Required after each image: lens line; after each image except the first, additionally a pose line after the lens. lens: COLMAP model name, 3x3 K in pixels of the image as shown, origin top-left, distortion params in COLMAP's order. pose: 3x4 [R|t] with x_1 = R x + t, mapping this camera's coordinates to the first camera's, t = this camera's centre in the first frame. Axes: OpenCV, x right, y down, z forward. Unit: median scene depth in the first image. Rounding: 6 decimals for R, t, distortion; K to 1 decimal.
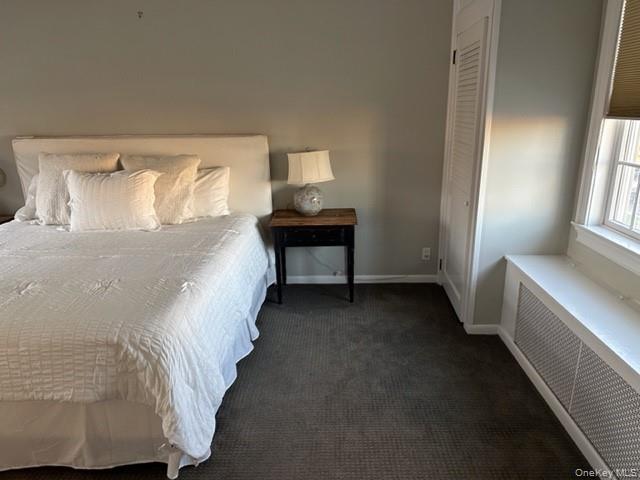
lens RADIAL K [[447.7, 0, 317.2], [0, 447.7, 241.5], [0, 0, 1]] dist [0.063418, -0.076676]
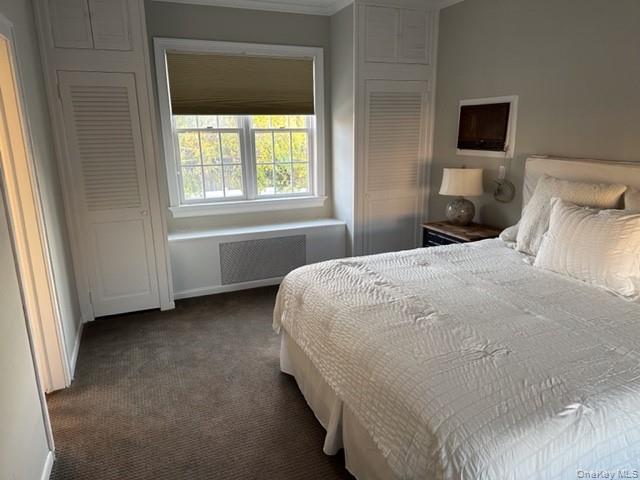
lens RADIAL K [[447.7, 0, 317.2], [0, 447.7, 241.5], [0, 0, 1]] dist [0.063418, -0.076676]
pose [[0.417859, 0.235381, -0.877490, 0.042793], [-0.256606, 0.957106, 0.134542, -0.079940], [0.871520, 0.168949, 0.460336, 0.222852]]
